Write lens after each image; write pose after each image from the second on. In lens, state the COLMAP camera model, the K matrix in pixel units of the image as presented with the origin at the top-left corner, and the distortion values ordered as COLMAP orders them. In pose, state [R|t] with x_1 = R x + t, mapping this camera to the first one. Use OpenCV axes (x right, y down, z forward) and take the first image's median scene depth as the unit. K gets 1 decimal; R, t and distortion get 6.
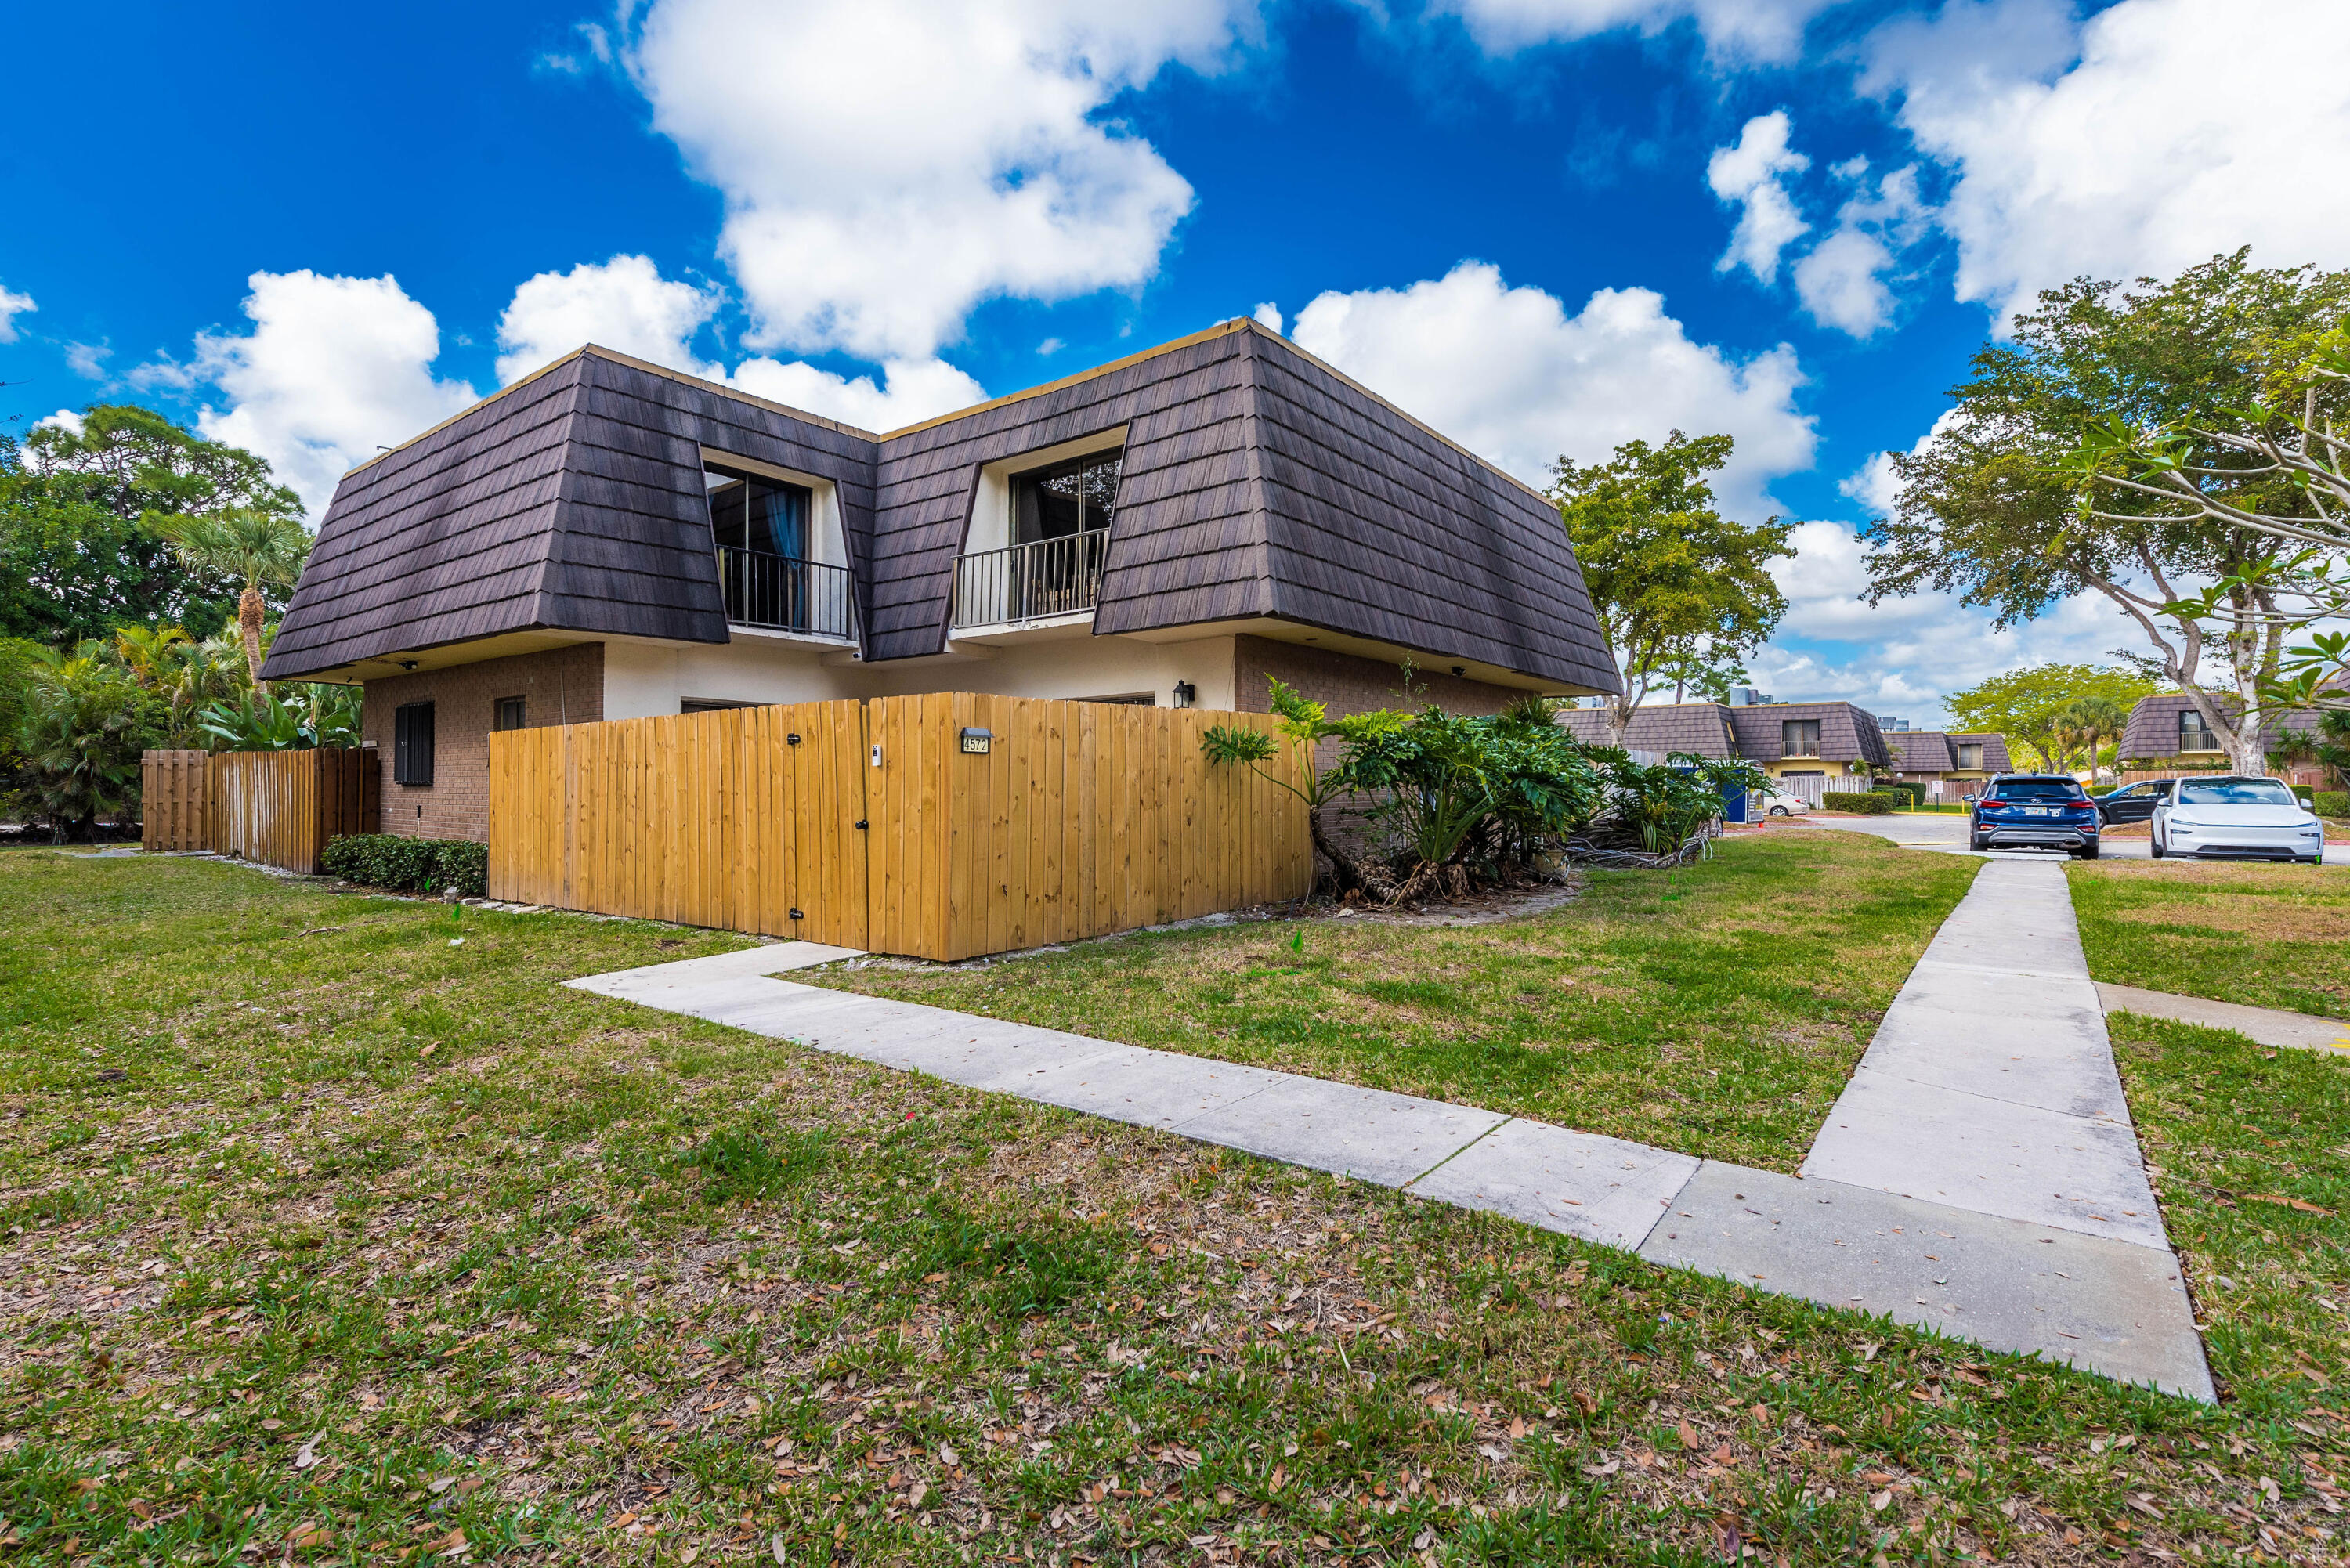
lens RADIAL K [[1111.7, 0, 1166.9], [0, 1111.7, 789.7], [0, 0, 1]] dist [0.016200, -0.000527]
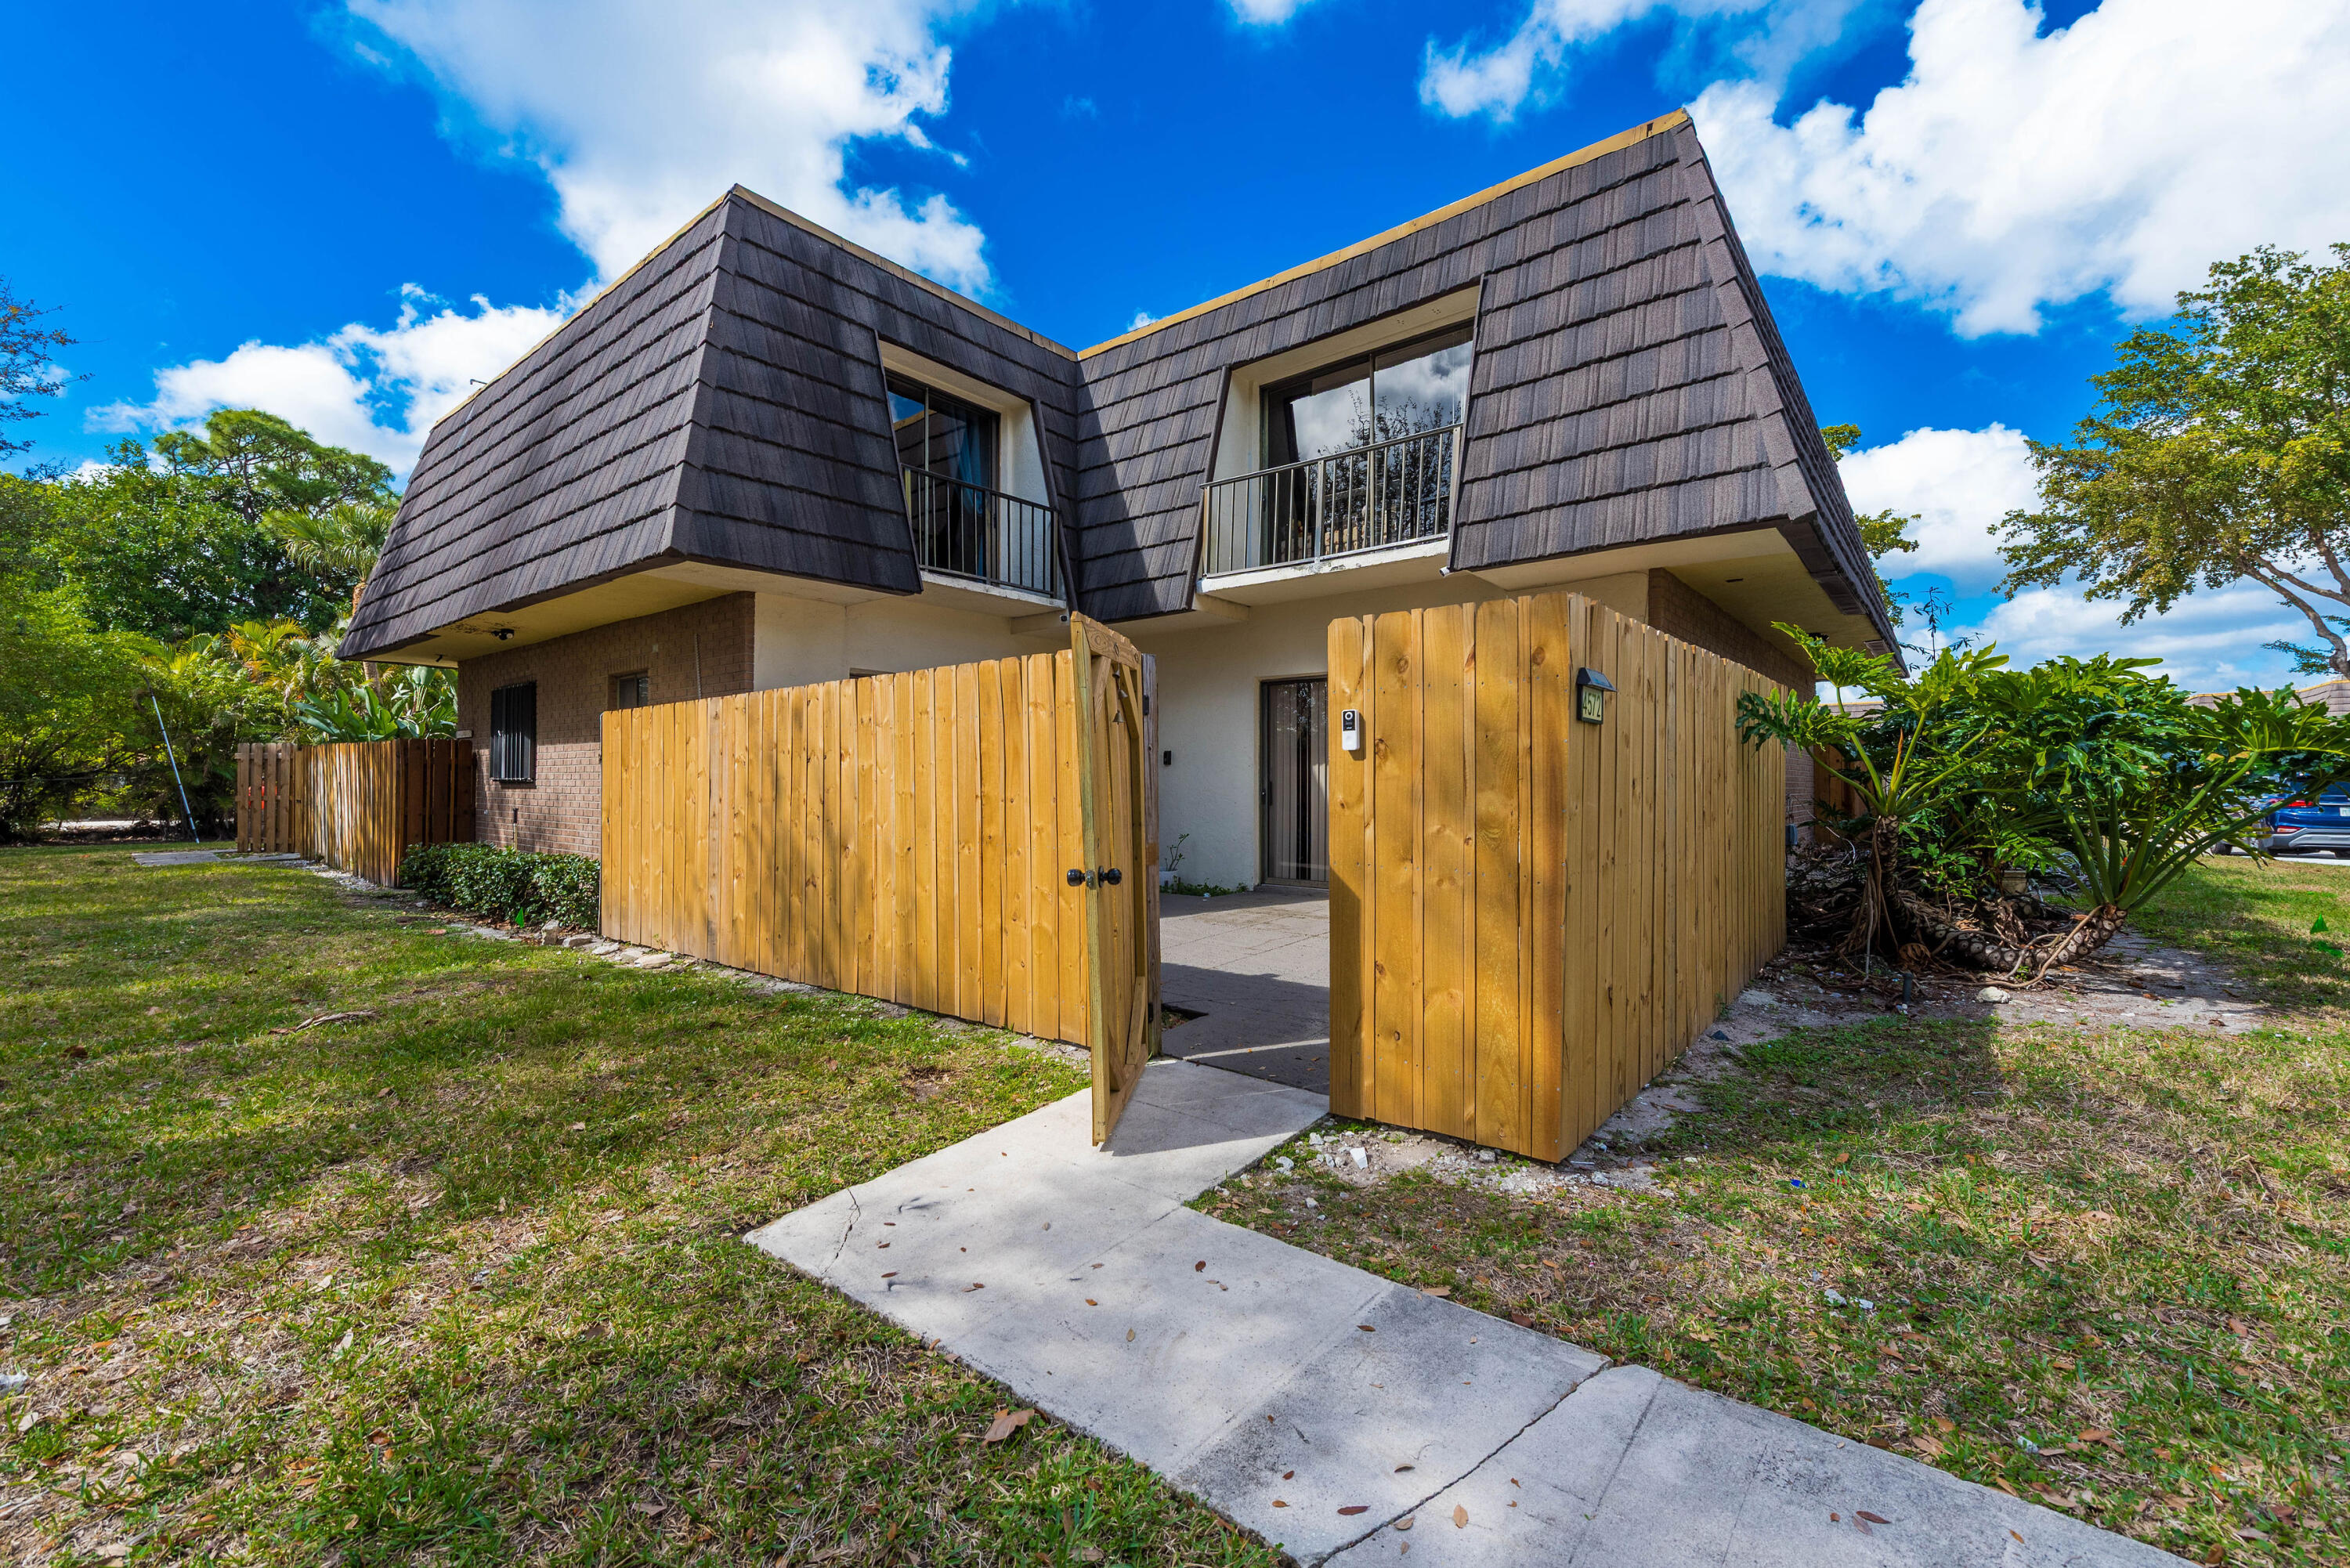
lens RADIAL K [[964.6, 0, 1175.0], [0, 964.6, 784.0], [0, 0, 1]] dist [0.012947, 0.000025]
pose [[0.999942, 0.000242, -0.010811, -0.192265], [-0.000251, 1.000000, -0.000857, -0.002815], [0.010811, 0.000860, 0.999941, 0.317223]]
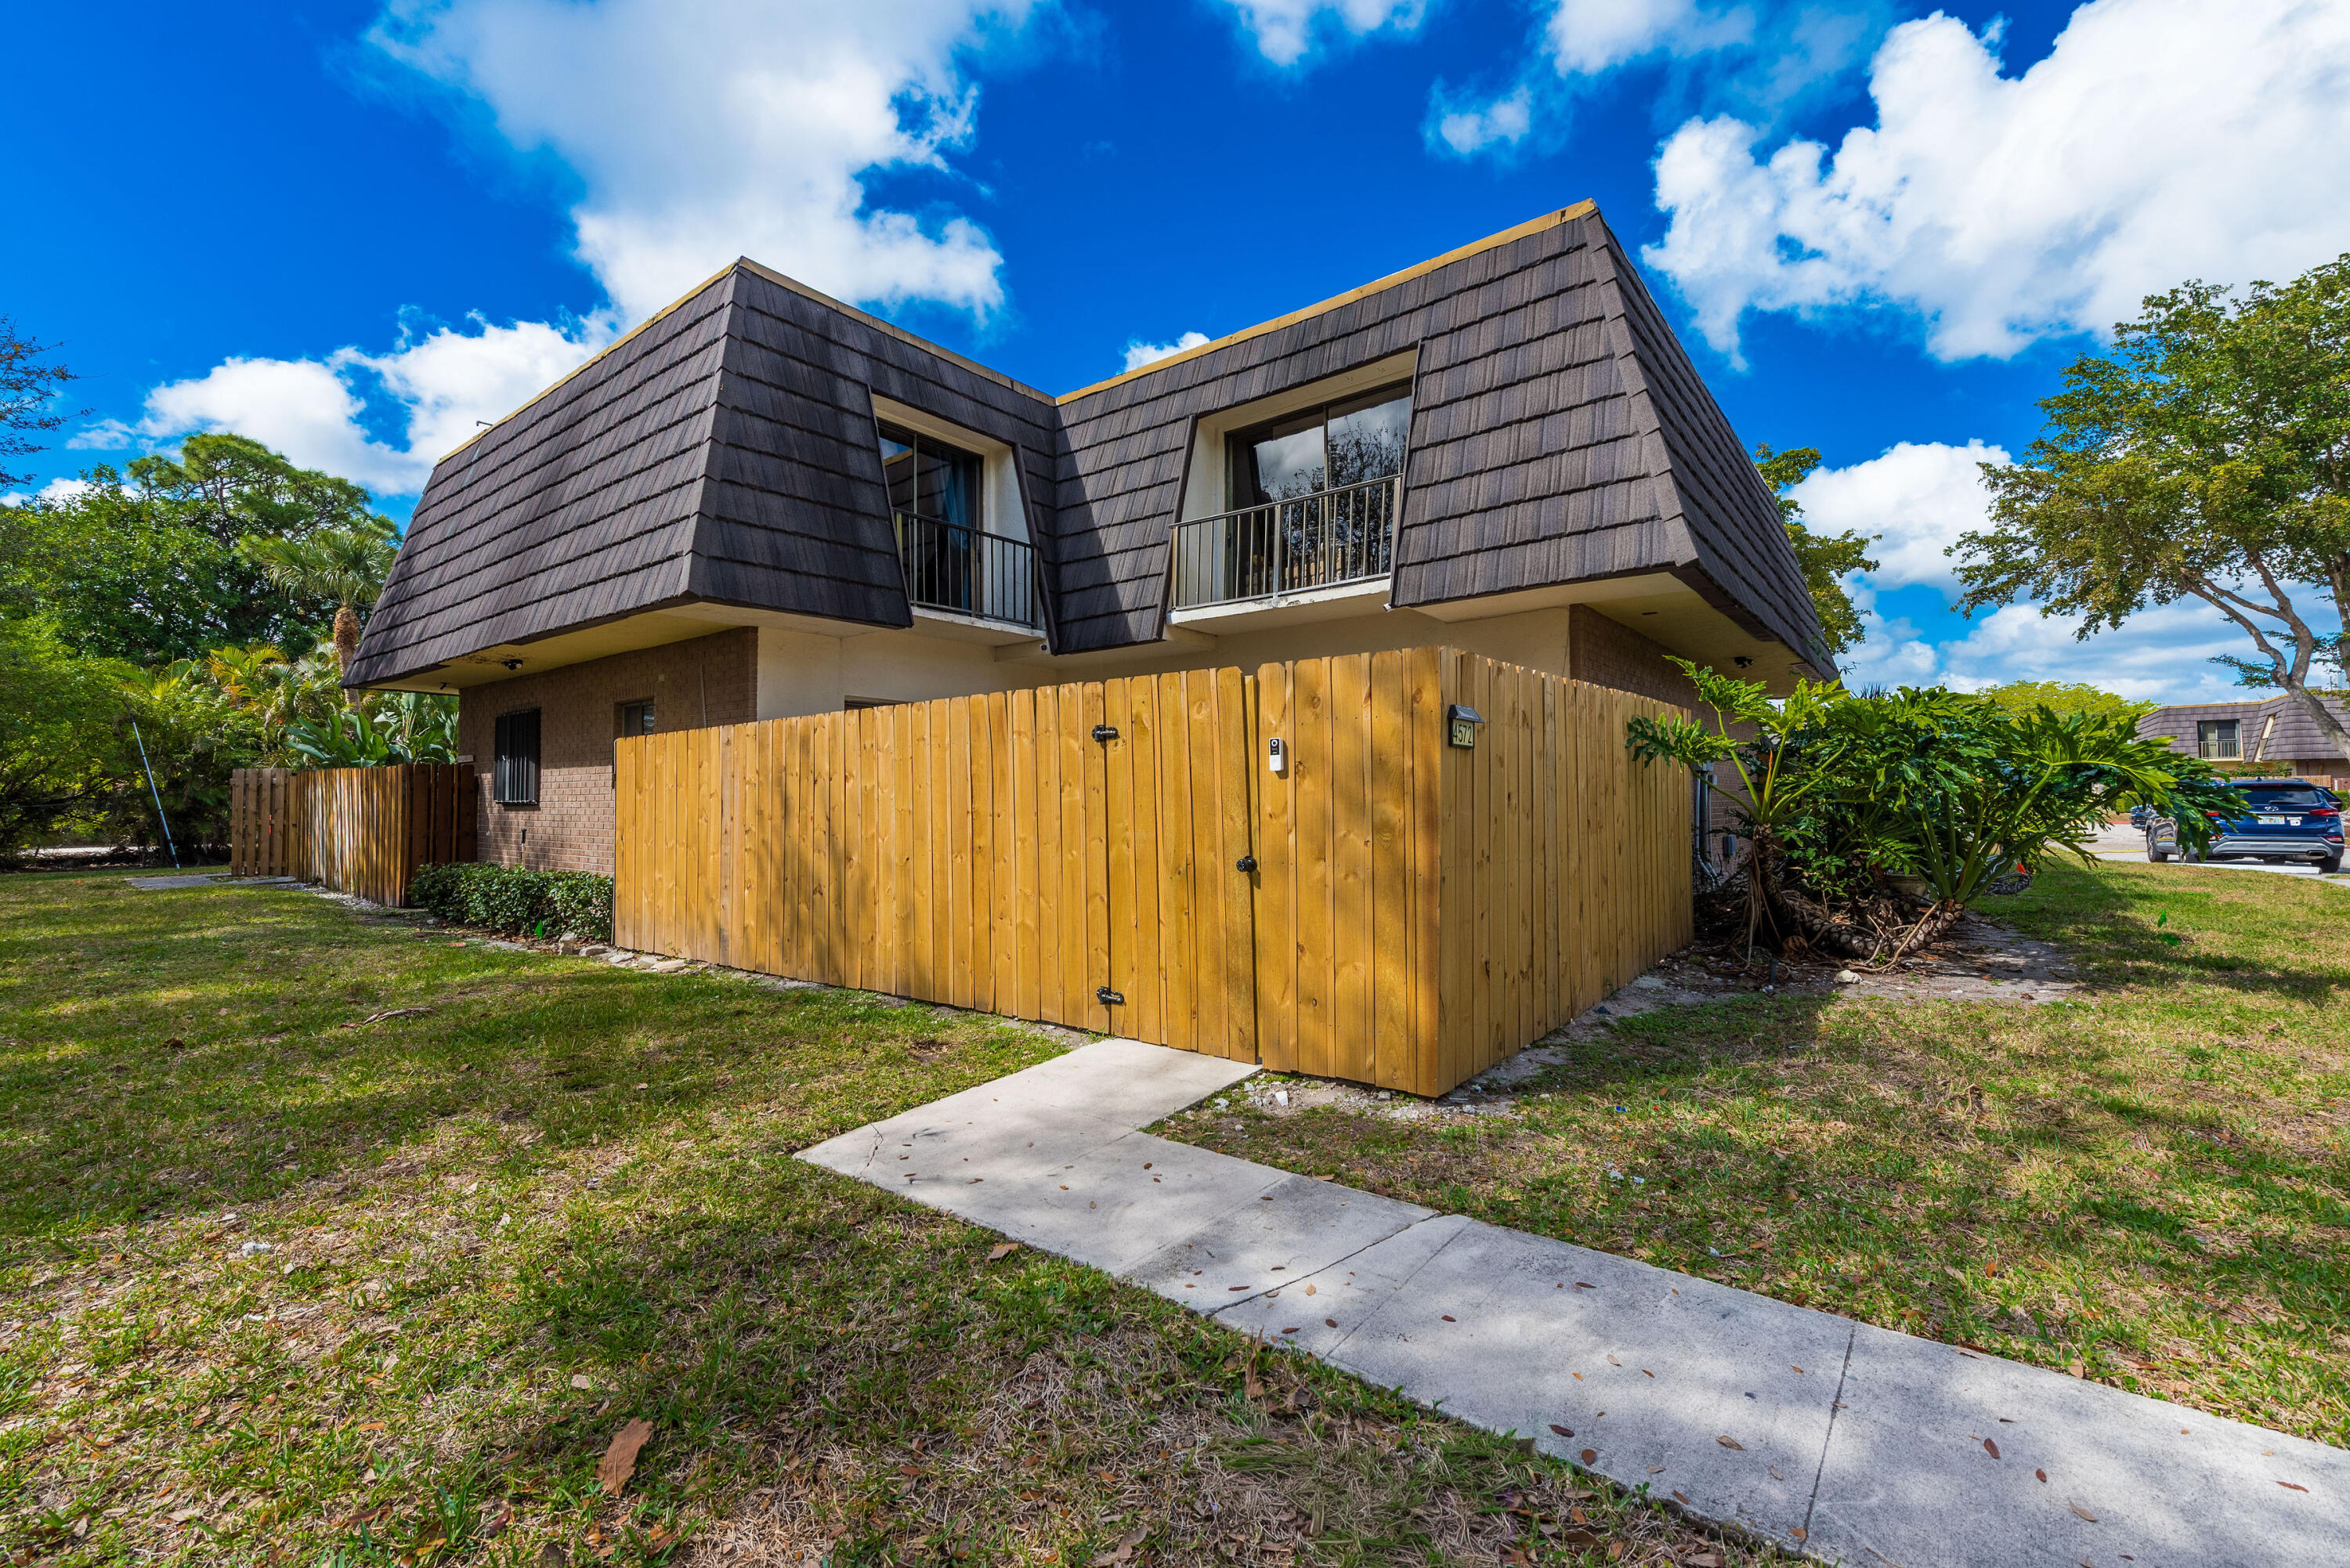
lens RADIAL K [[986.3, 0, 1175.0], [0, 986.3, 784.0], [0, 0, 1]] dist [0.014154, -0.000382]
pose [[0.999965, -0.007176, 0.004208, -0.182968], [0.007257, 0.999783, -0.019550, -0.001665], [-0.004067, 0.019580, 0.999800, 0.252994]]
